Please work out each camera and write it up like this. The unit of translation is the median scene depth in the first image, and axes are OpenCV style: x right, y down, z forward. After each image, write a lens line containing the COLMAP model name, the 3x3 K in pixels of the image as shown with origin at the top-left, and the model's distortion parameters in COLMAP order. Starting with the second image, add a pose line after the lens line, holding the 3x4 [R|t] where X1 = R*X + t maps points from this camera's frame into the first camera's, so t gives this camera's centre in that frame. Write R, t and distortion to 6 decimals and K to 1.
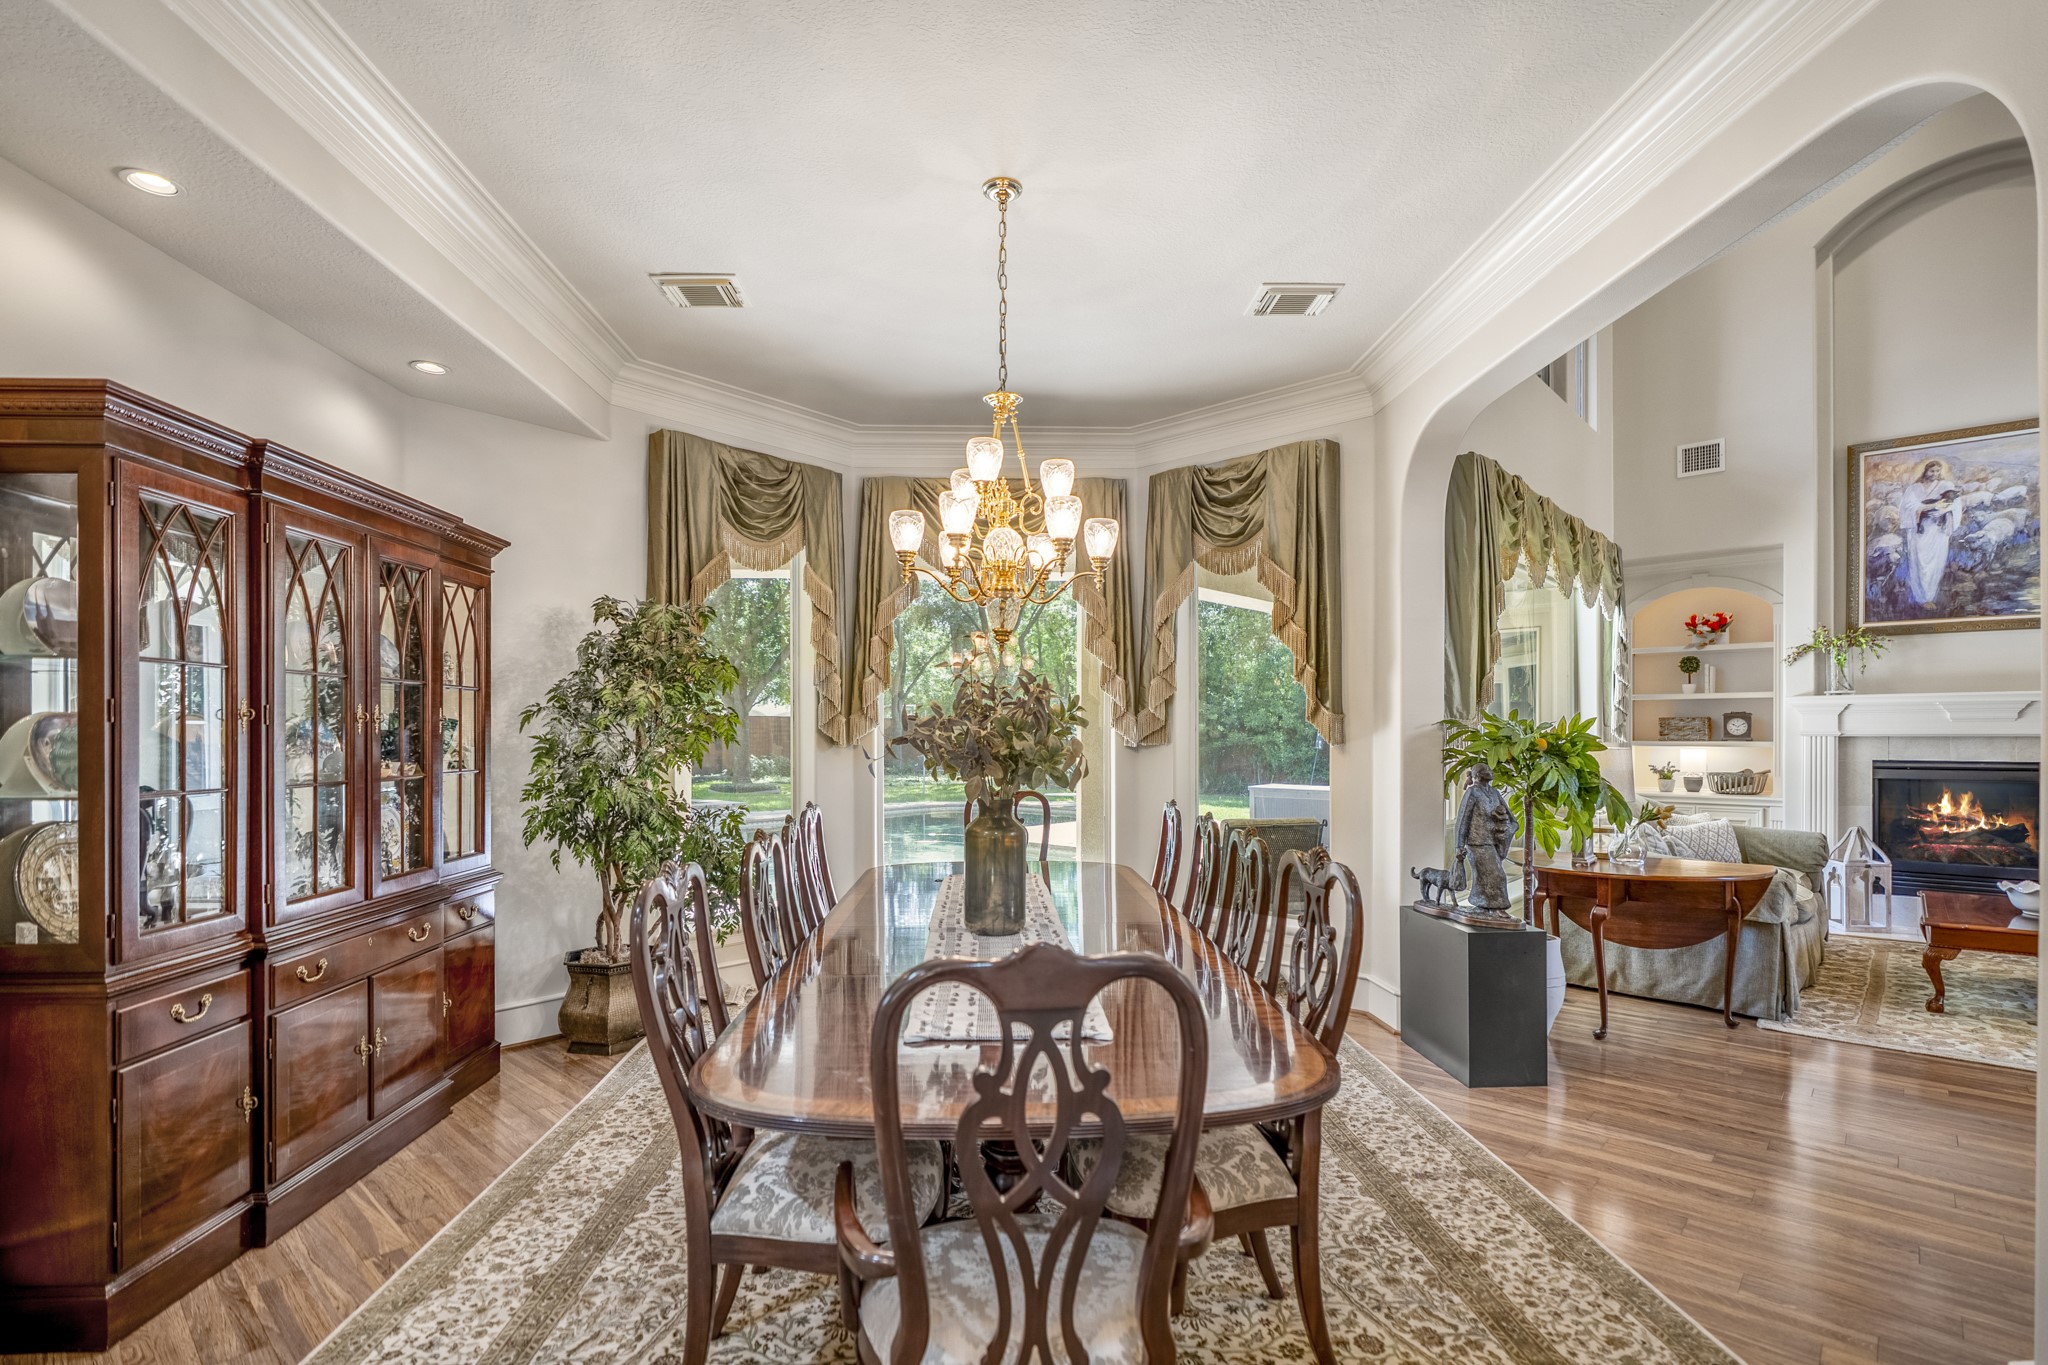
lens RADIAL K [[977.4, 0, 1014.5], [0, 977.4, 734.5], [0, 0, 1]] dist [-0.000159, -0.000404]
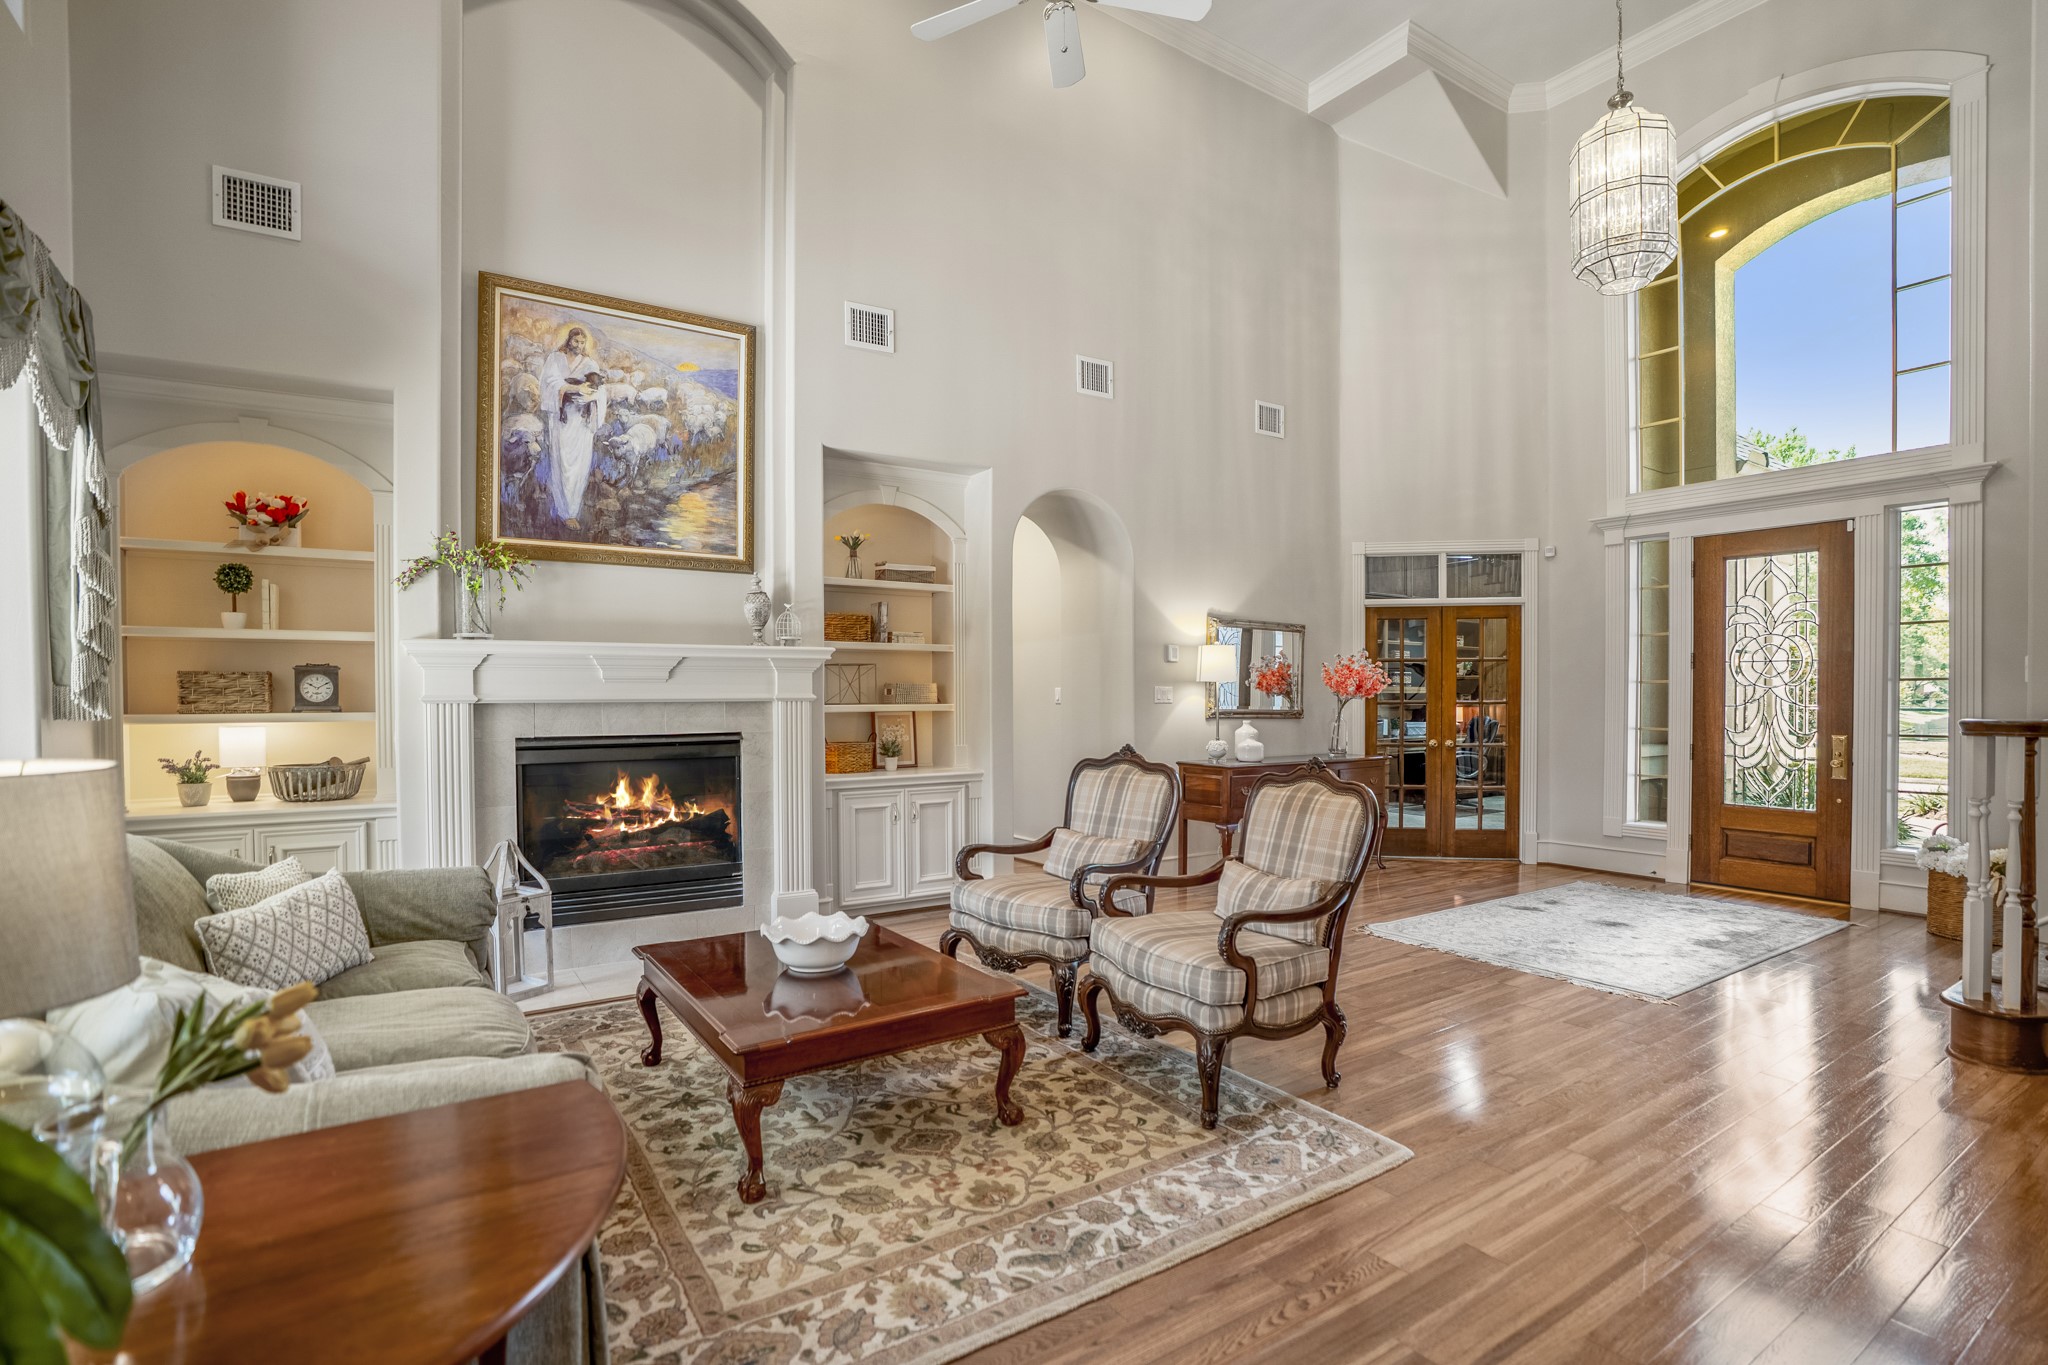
lens RADIAL K [[980.6, 0, 1018.9], [0, 980.6, 712.0], [0, 0, 1]] dist [-0.066249, 0.027296]
pose [[0.244031, -0.017235, 0.969614, 0.309655], [0.003729, 0.999851, 0.016834, -0.001856], [-0.969760, -0.000493, 0.244059, 0.491337]]
